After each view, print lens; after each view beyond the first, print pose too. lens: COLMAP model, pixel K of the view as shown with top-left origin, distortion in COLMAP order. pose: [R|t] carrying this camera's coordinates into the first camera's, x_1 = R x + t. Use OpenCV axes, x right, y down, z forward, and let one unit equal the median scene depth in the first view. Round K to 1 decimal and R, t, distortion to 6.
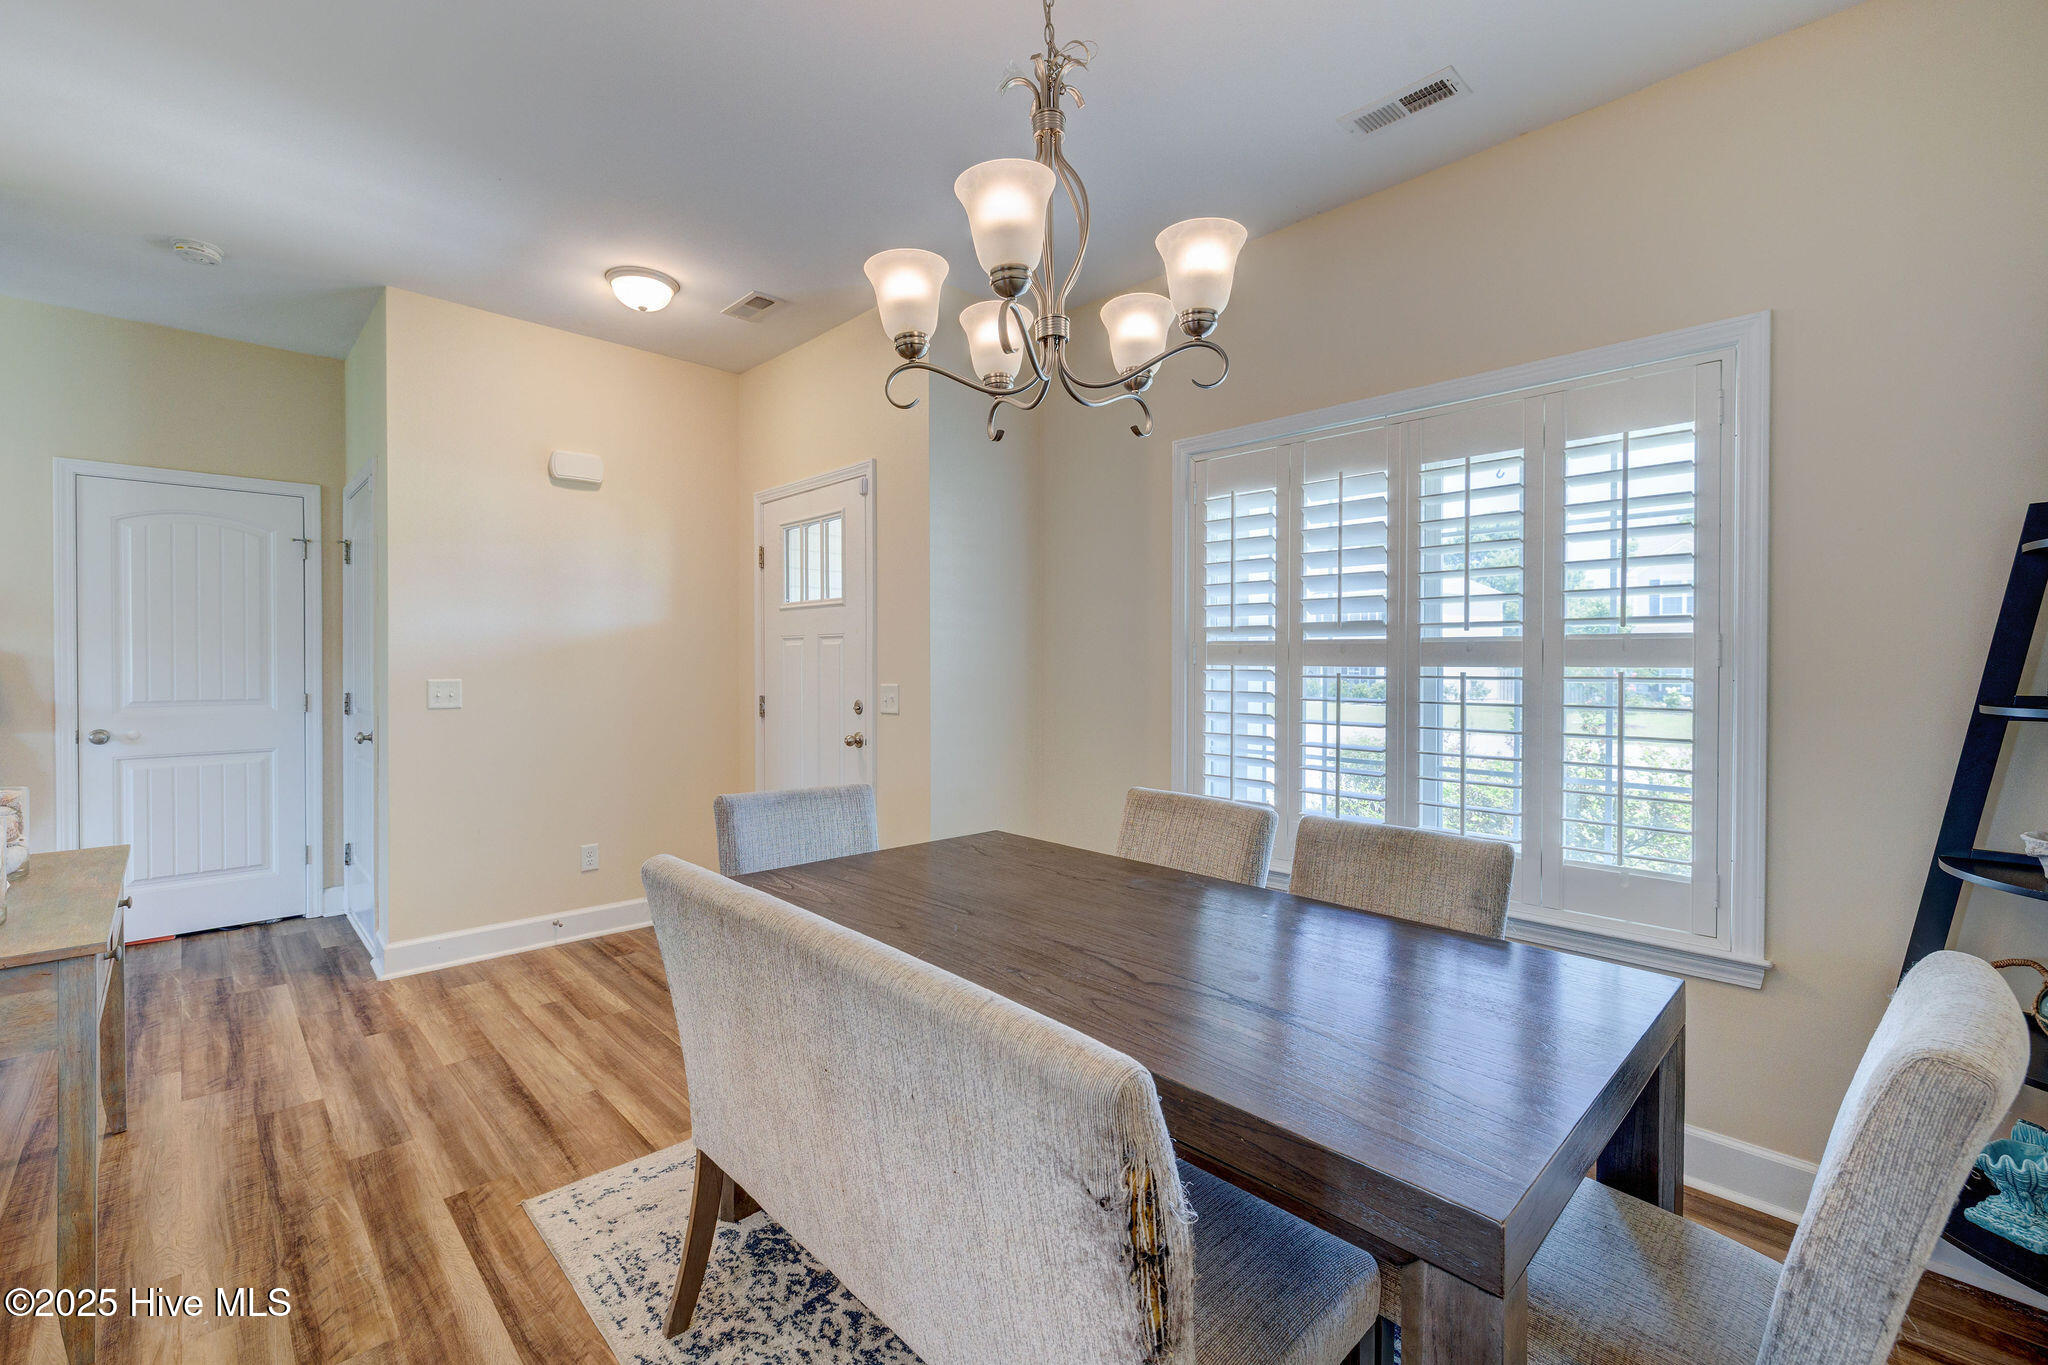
lens RADIAL K [[865.4, 0, 1008.0], [0, 865.4, 666.2], [0, 0, 1]] dist [-0.000041, -0.000028]
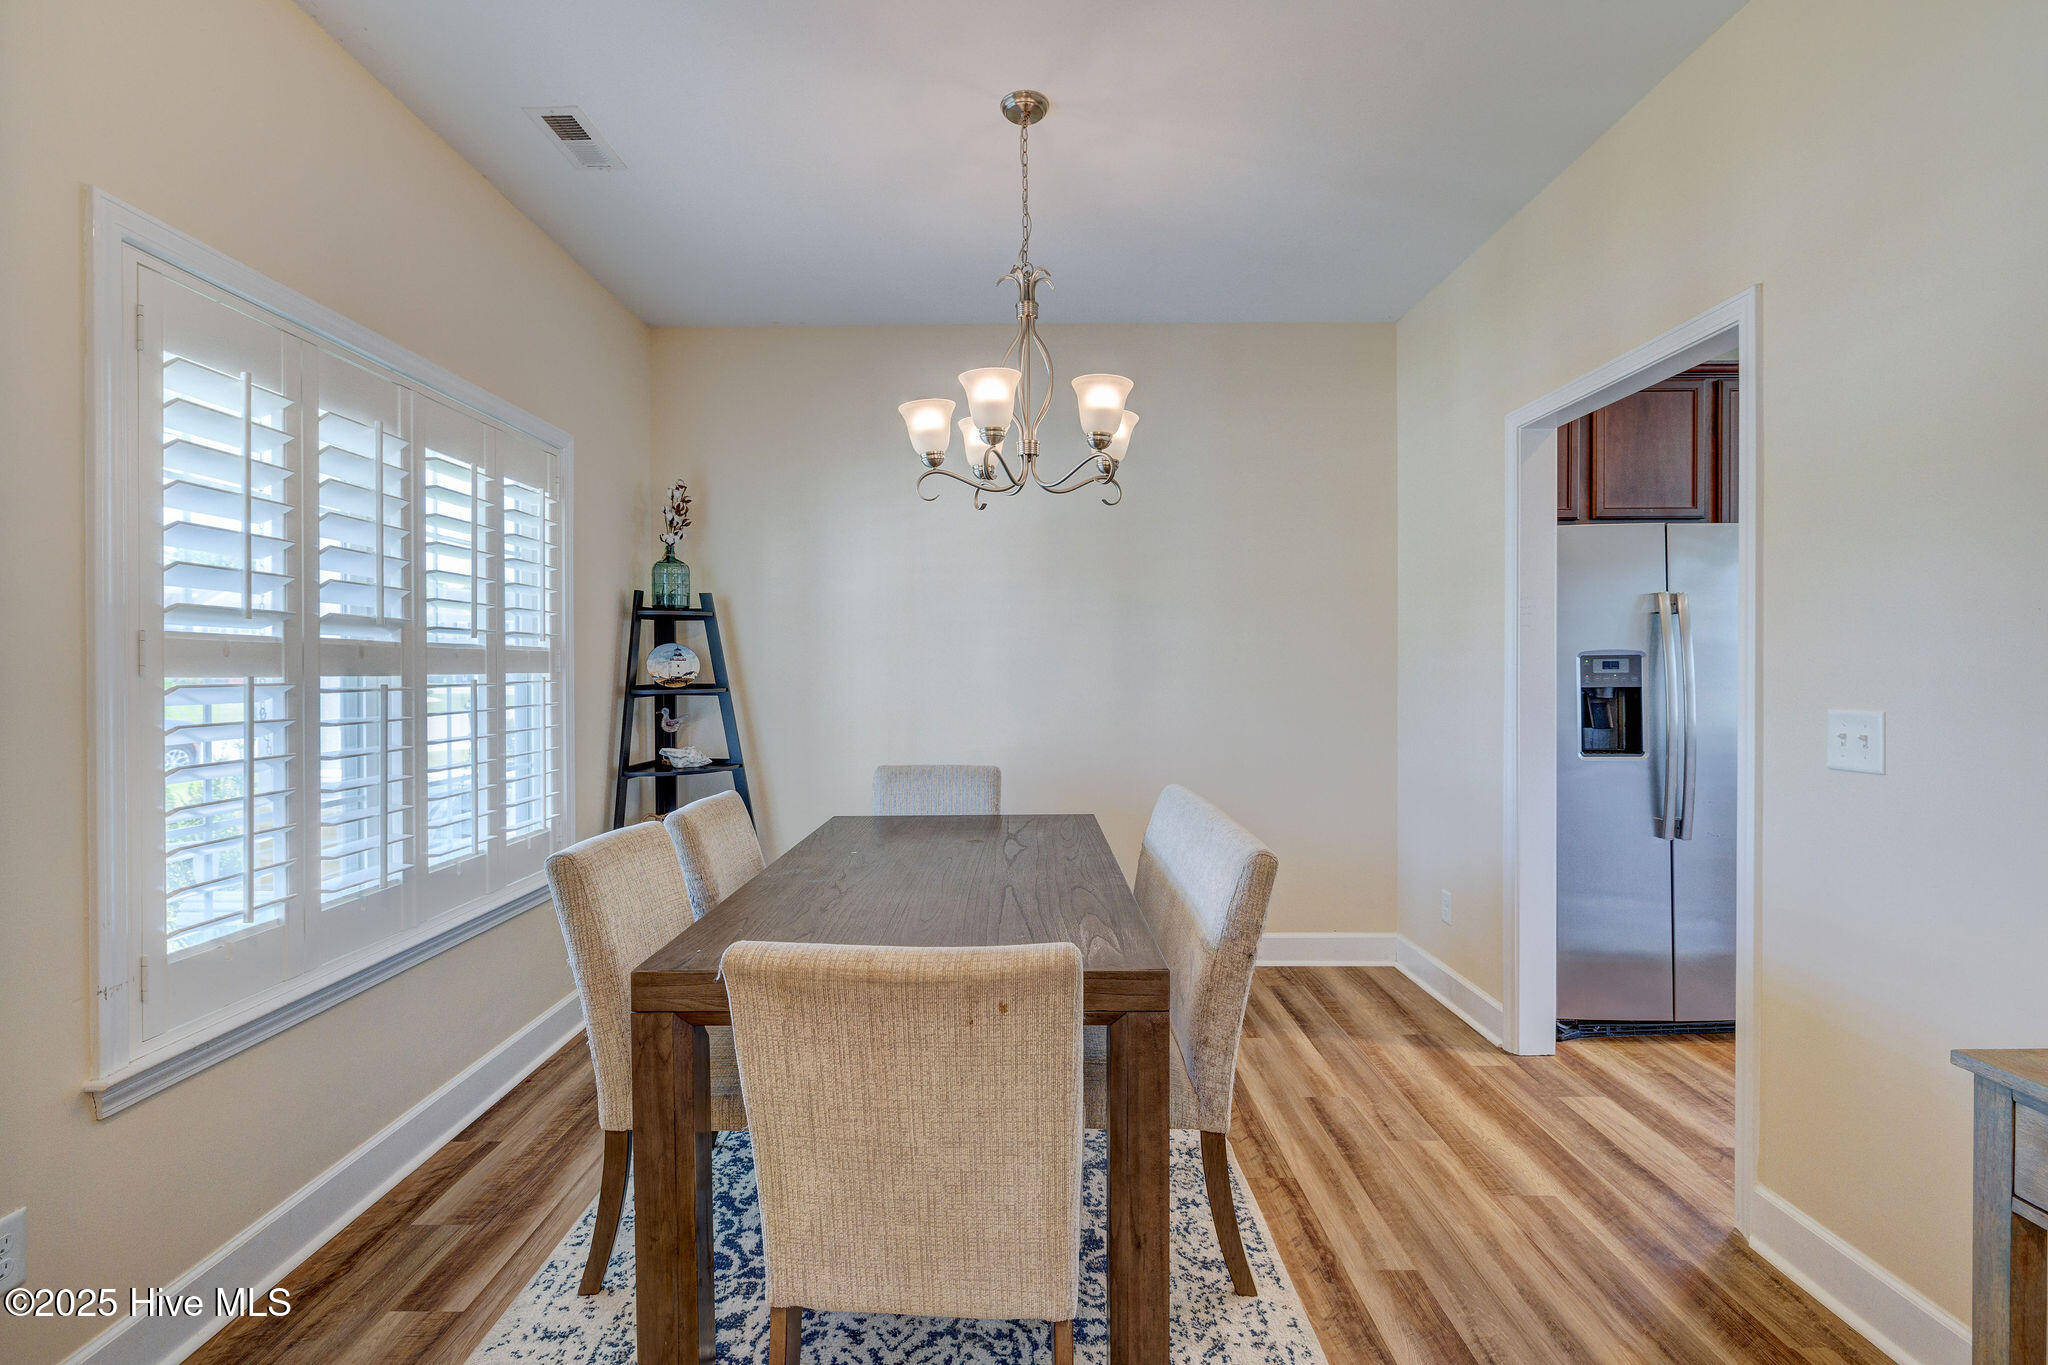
lens RADIAL K [[942.8, 0, 1024.0], [0, 942.8, 682.5], [0, 0, 1]] dist [0.000172, 0.000492]
pose [[-0.733361, -0.005810, 0.679814, -0.637206], [0.010930, 0.999733, 0.020335, -0.005292], [-0.679751, 0.022343, -0.733103, 1.329216]]
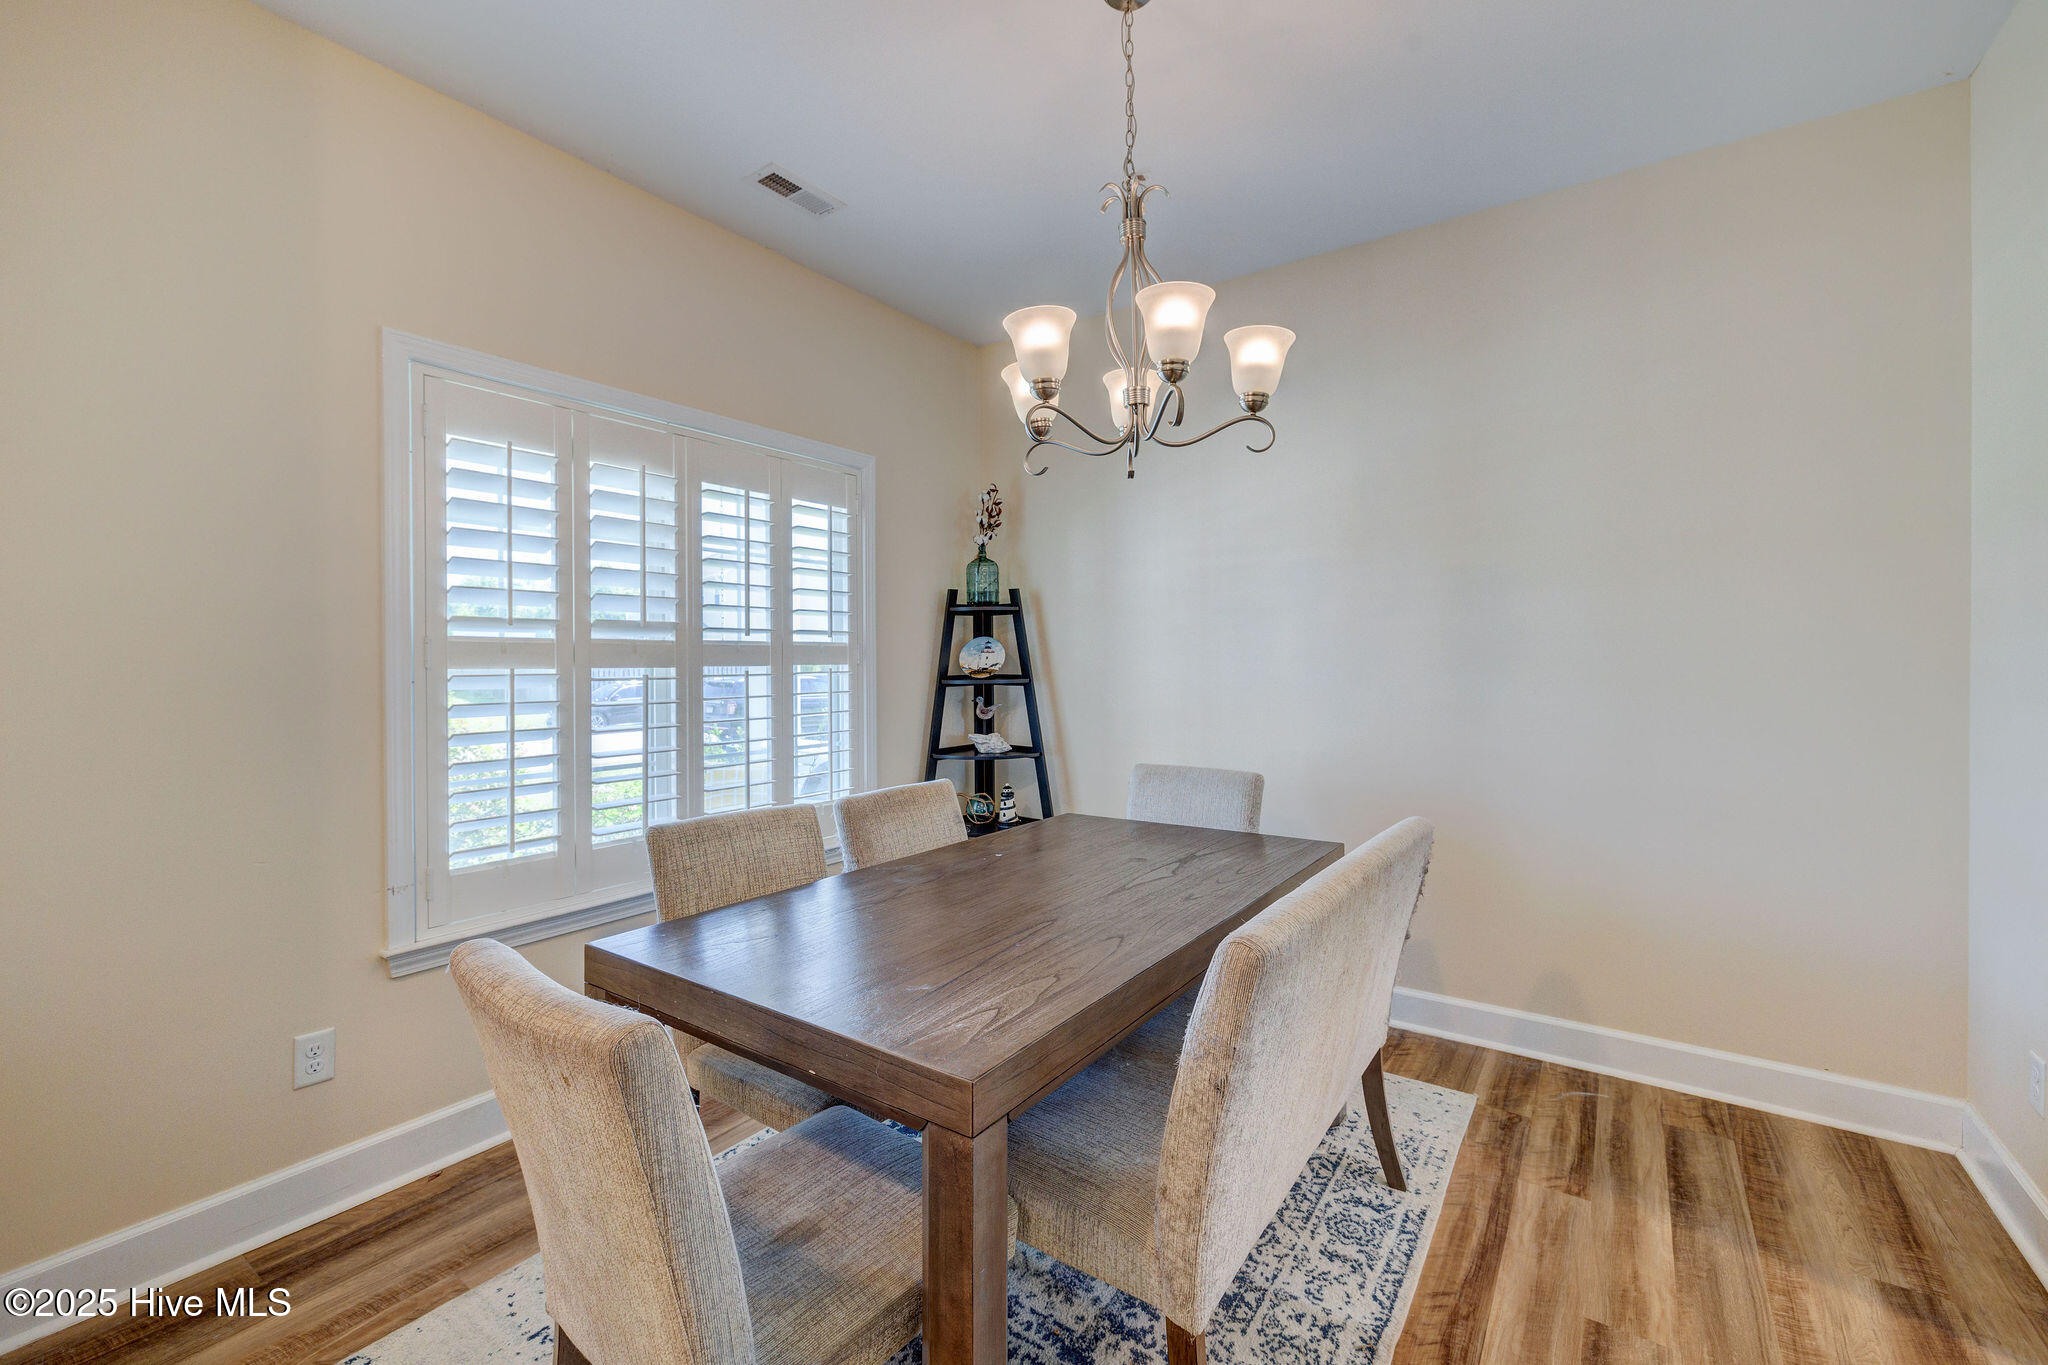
lens RADIAL K [[886.3, 0, 1006.0], [0, 886.3, 670.8], [0, 0, 1]] dist [0.002484, 0.000424]
pose [[-0.197261, -0.009268, 0.980307, -0.702763], [0.014644, 0.999816, 0.012399, -0.003167], [-0.980242, 0.016801, -0.197088, 0.875431]]
